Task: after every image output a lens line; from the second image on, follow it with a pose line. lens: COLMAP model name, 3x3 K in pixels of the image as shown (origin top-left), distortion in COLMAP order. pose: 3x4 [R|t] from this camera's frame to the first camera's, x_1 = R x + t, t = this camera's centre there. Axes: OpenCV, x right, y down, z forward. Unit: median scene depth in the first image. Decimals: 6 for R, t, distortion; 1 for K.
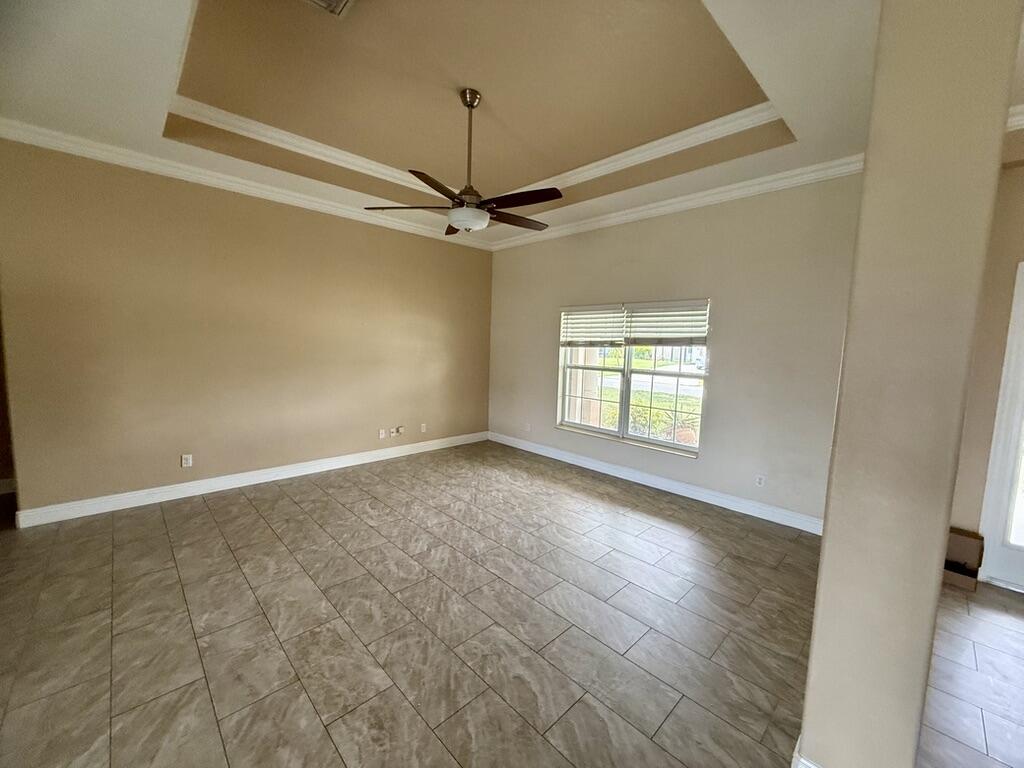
lens RADIAL K [[411.7, 0, 510.7], [0, 411.7, 384.7], [0, 0, 1]] dist [0.006843, 0.000108]
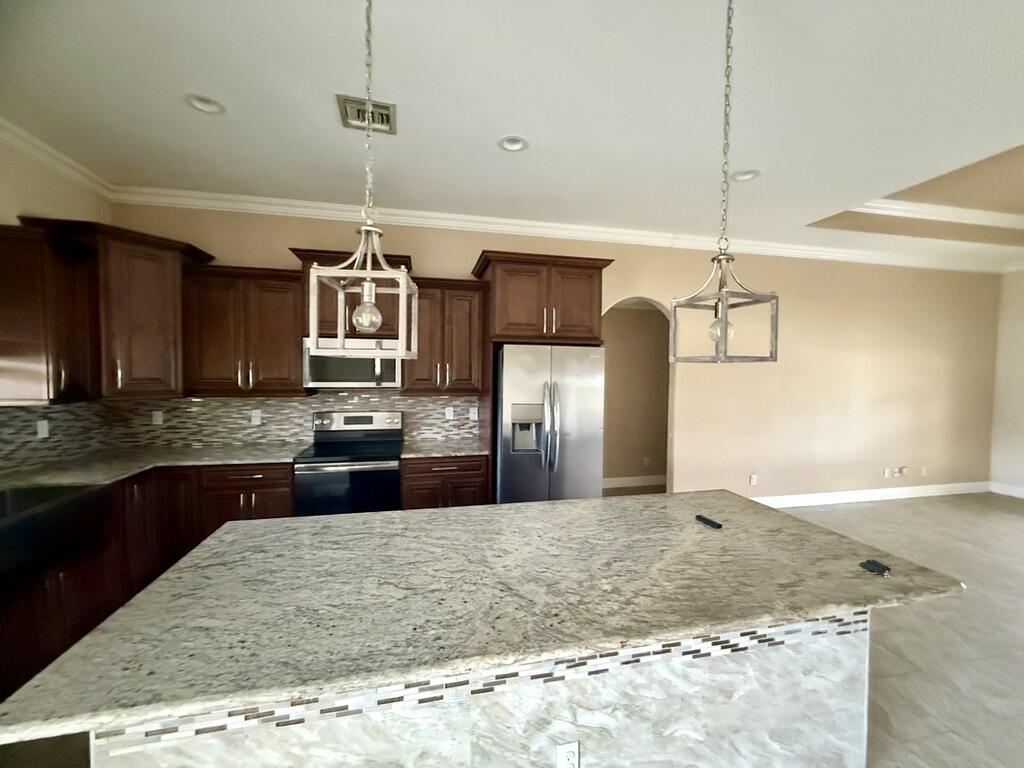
lens RADIAL K [[411.7, 0, 510.7], [0, 411.7, 384.7], [0, 0, 1]] dist [0.006843, 0.000108]
pose [[0.856465, -0.003591, -0.516192, -0.556453], [-0.036256, 0.997088, -0.067094, 0.008569], [0.514930, 0.076179, 0.853841, -0.309528]]
